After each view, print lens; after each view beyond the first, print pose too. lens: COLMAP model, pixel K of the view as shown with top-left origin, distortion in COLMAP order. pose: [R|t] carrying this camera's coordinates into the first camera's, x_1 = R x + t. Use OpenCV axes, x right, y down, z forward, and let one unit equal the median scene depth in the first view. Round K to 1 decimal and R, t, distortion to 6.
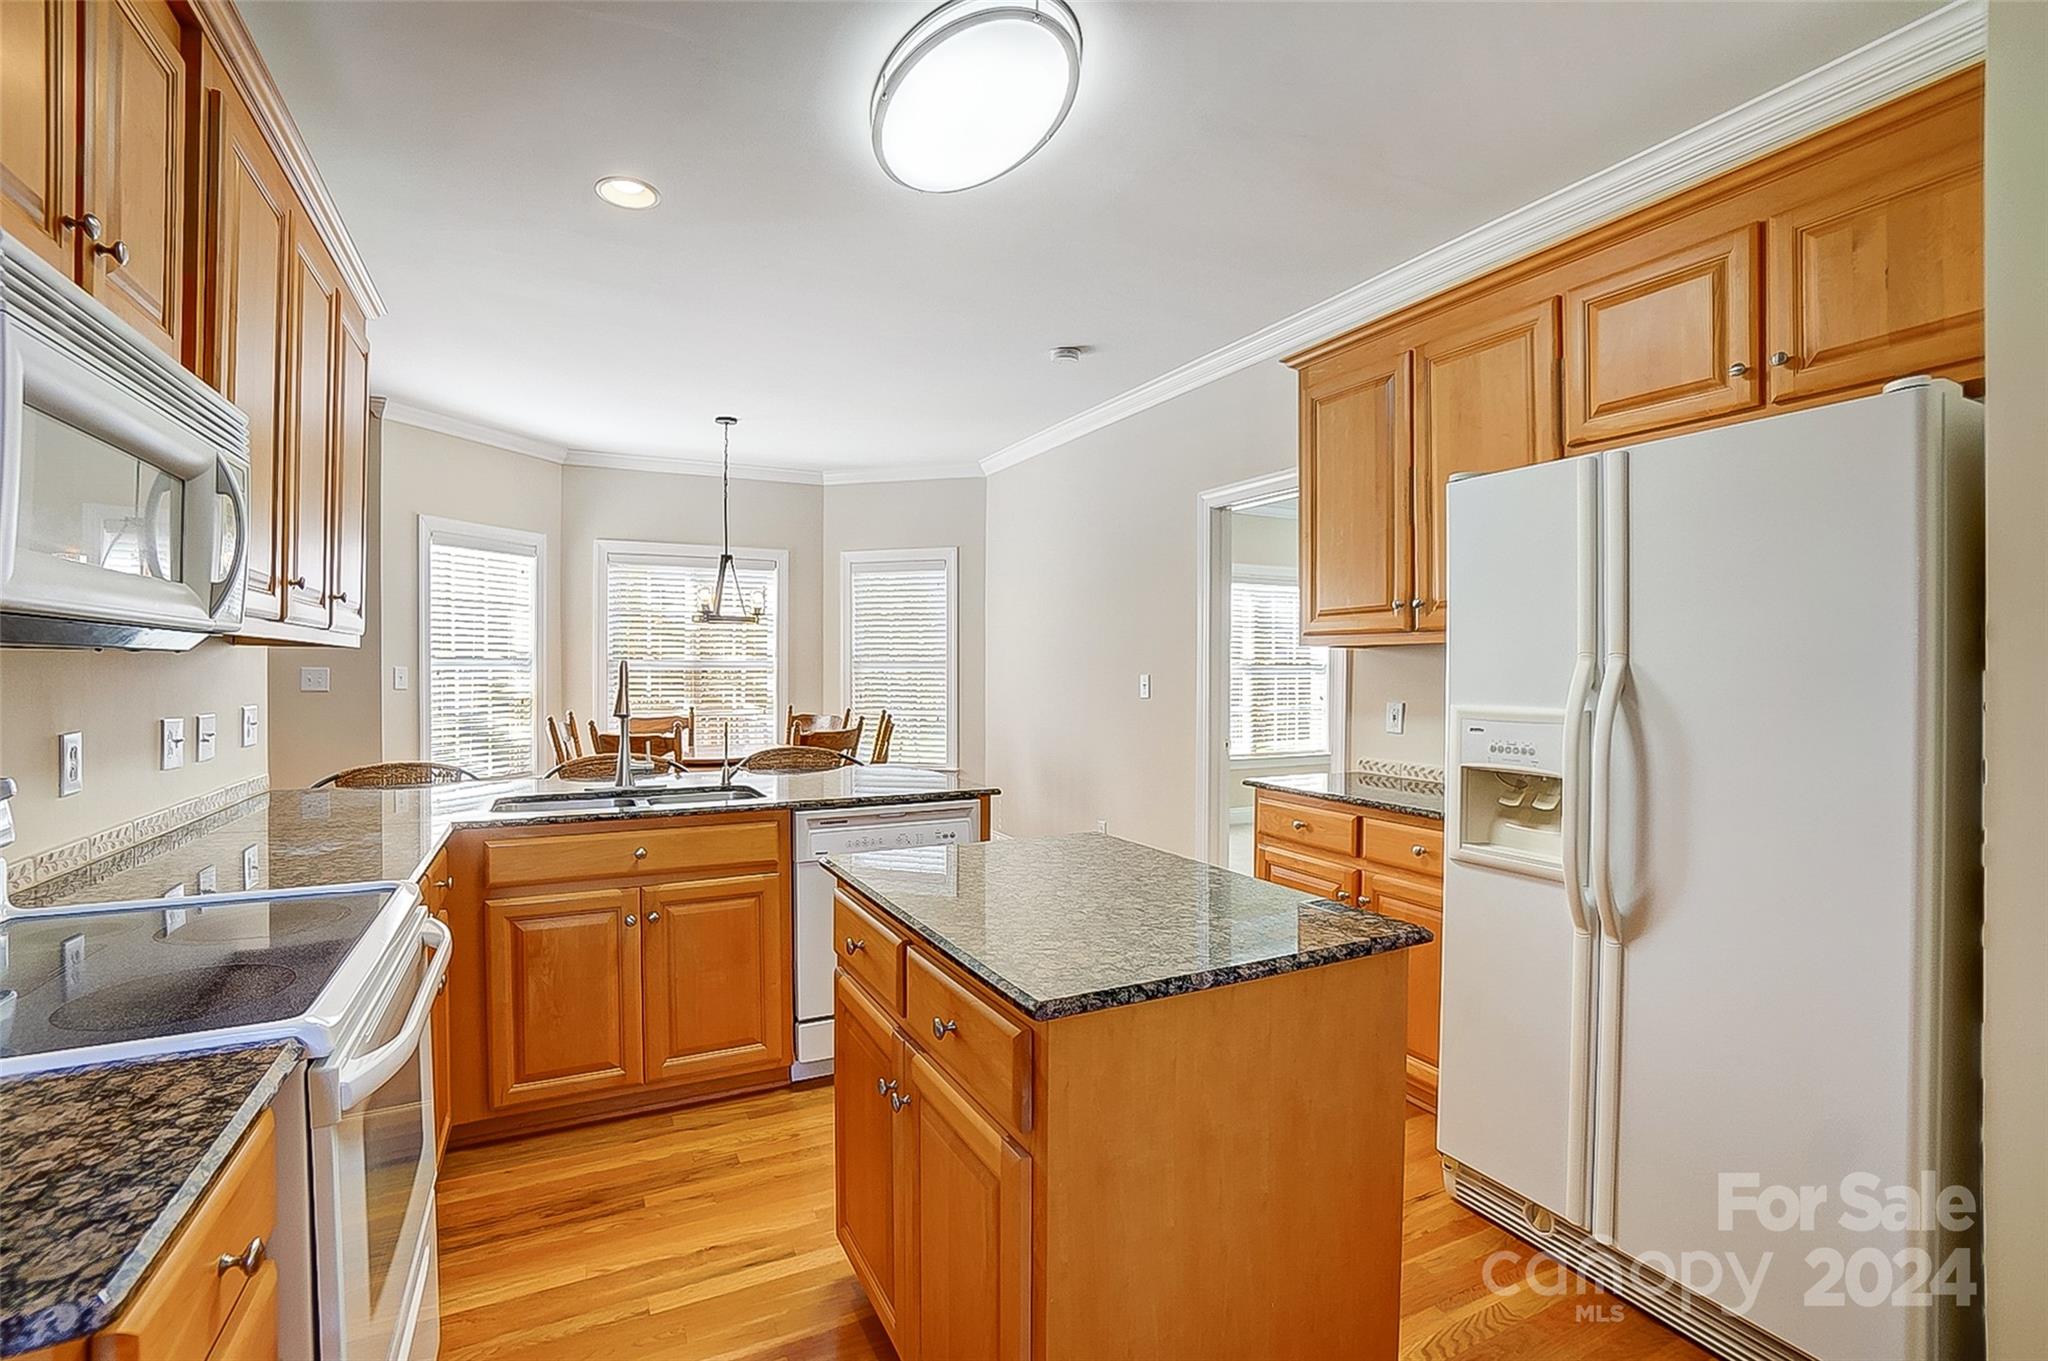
lens RADIAL K [[920.8, 0, 1027.6], [0, 920.8, 674.9], [0, 0, 1]] dist [-0.065089, 0.020249]
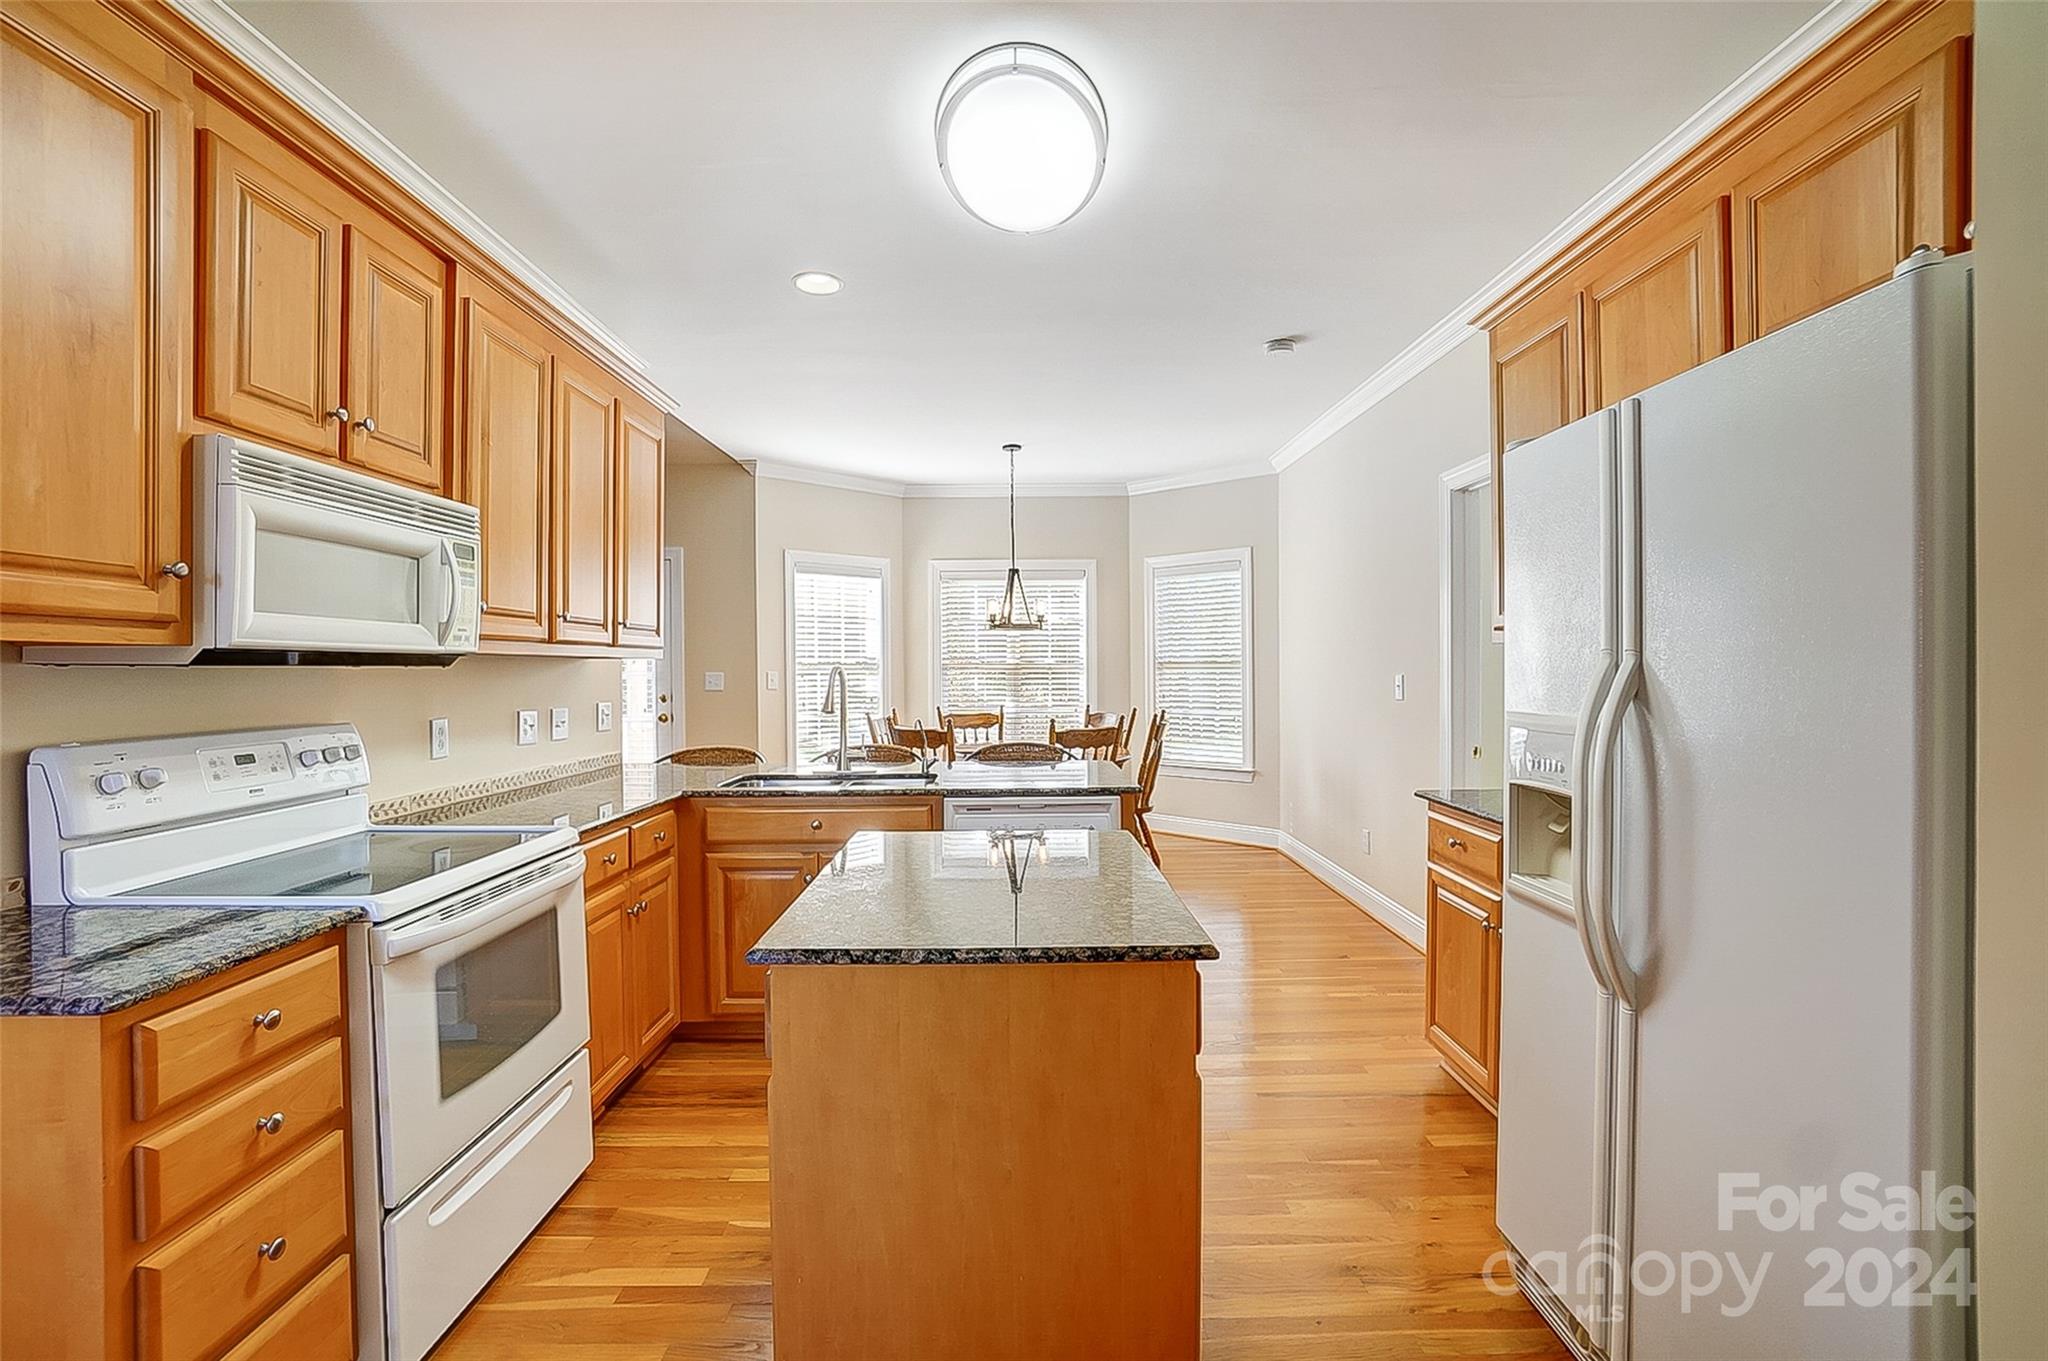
lens RADIAL K [[910.4, 0, 1028.2], [0, 910.4, 674.1], [0, 0, 1]] dist [-0.067004, 0.020743]
pose [[0.896497, -0.006088, -0.443008, 0.347145], [0.006096, 0.999980, -0.001407, -0.002769], [0.443008, -0.001439, 0.896516, 0.031919]]
